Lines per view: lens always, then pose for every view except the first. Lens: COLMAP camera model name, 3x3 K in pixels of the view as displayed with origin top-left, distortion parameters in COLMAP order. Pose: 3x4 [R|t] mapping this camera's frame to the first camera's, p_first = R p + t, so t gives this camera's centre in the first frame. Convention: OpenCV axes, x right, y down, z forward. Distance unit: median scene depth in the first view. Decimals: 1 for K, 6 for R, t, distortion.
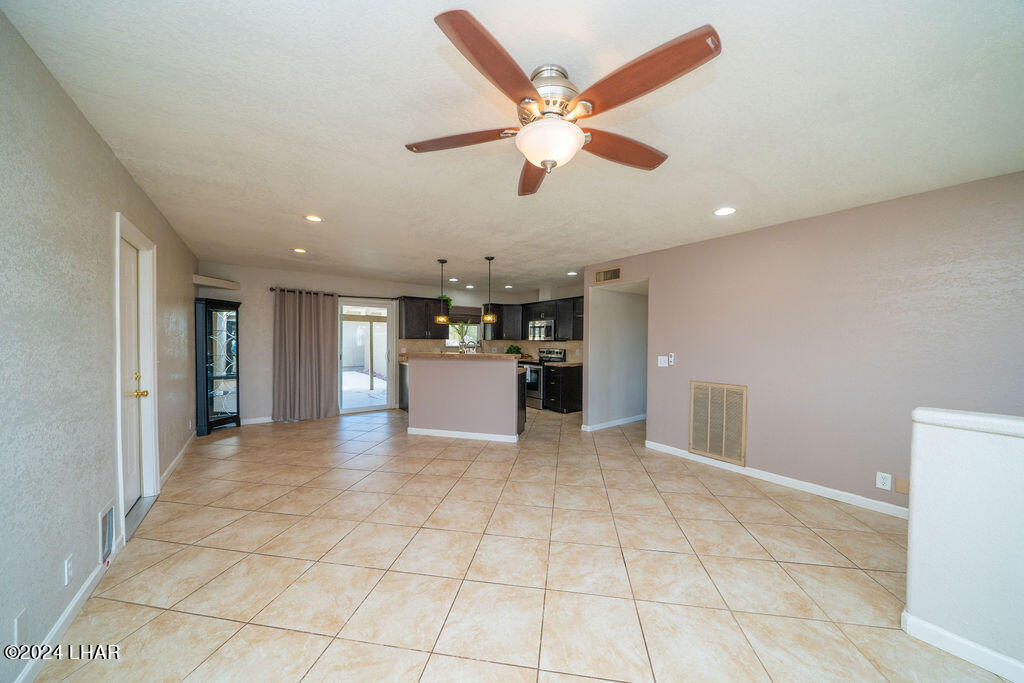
lens RADIAL K [[345.5, 0, 511.3], [0, 345.5, 347.5], [0, 0, 1]] dist [-0.004295, -0.000250]
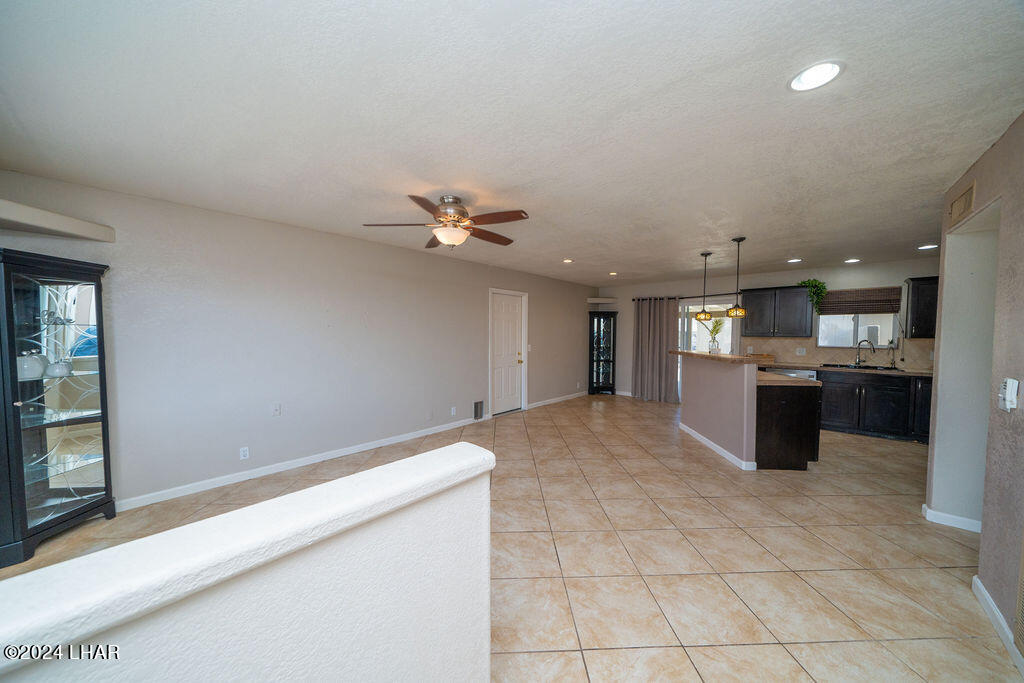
lens RADIAL K [[345.5, 0, 509.9], [0, 345.5, 340.9], [0, 0, 1]] dist [-0.004295, -0.000250]
pose [[0.176778, 0.017660, -0.984092, 0.611381], [-0.022469, 0.999651, 0.013902, -0.014762], [0.983994, 0.019654, 0.177113, 0.300392]]
